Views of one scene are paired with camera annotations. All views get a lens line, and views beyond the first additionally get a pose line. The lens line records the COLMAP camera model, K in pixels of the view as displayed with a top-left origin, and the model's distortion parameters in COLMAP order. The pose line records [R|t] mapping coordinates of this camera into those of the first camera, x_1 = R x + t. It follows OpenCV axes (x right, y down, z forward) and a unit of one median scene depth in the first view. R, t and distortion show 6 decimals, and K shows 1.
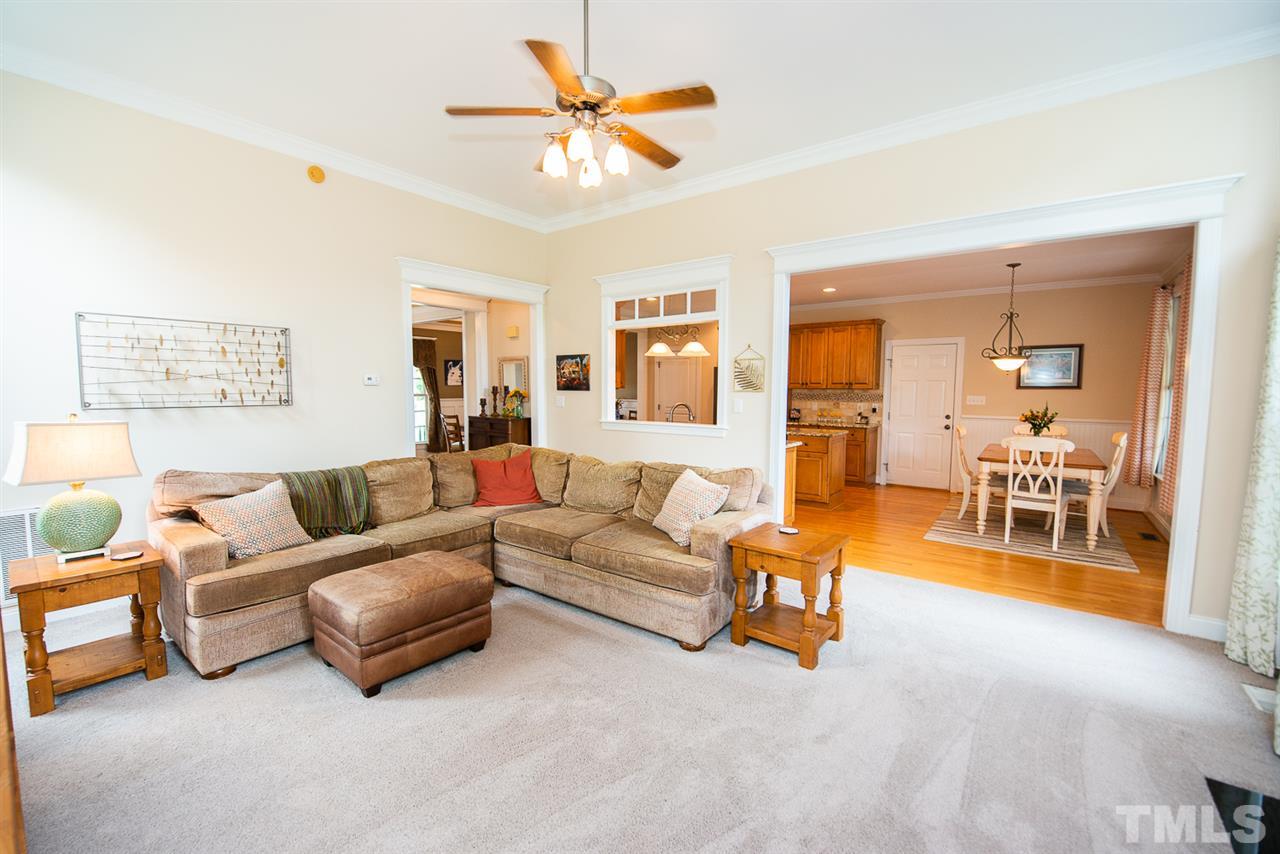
lens RADIAL K [[533.8, 0, 632.5], [0, 533.8, 426.2], [0, 0, 1]] dist [-0.006910, -0.000405]
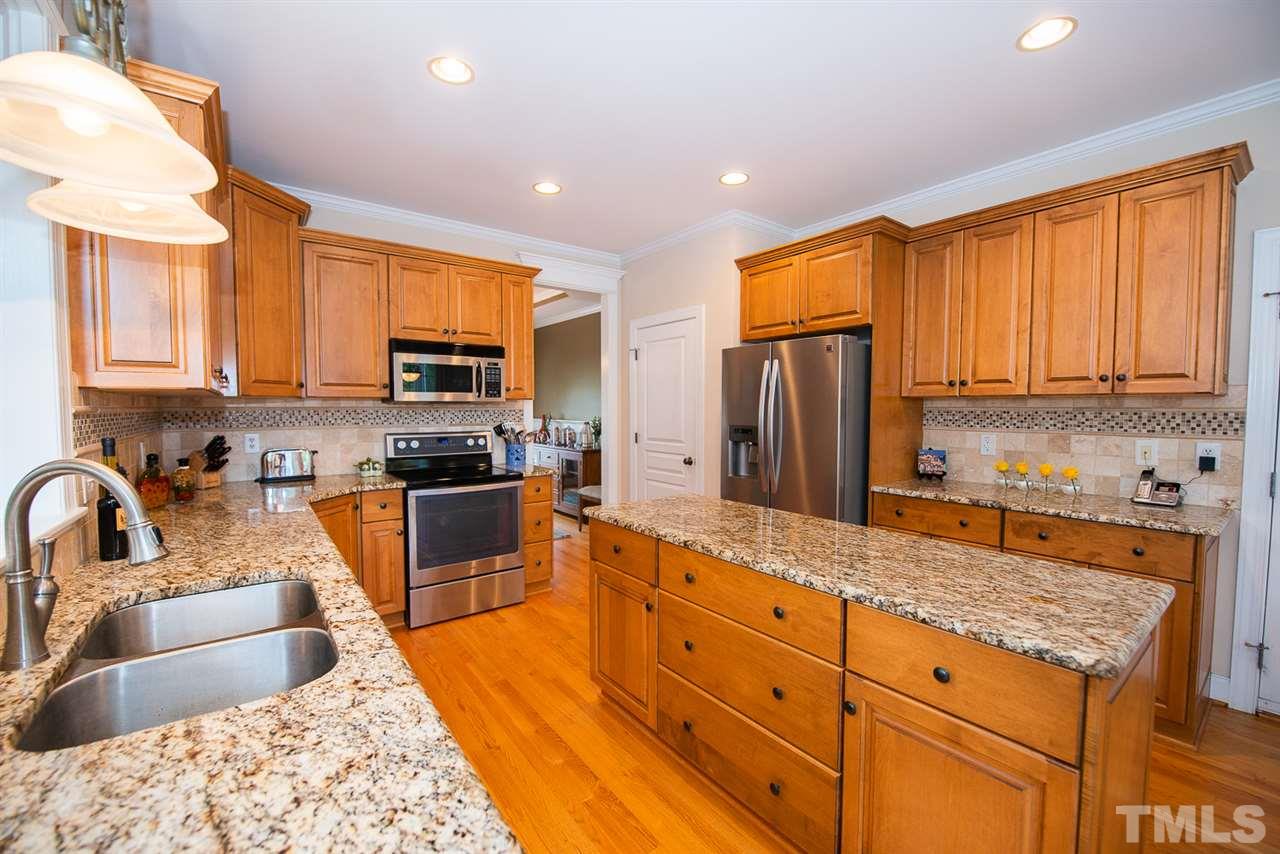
lens RADIAL K [[533.8, 0, 632.5], [0, 533.8, 426.2], [0, 0, 1]] dist [-0.006910, -0.000405]
pose [[0.967061, 0.005334, -0.254490, 0.207616], [-0.013482, 0.999450, -0.030286, -0.037625], [0.254188, 0.032719, 0.966601, 0.612827]]
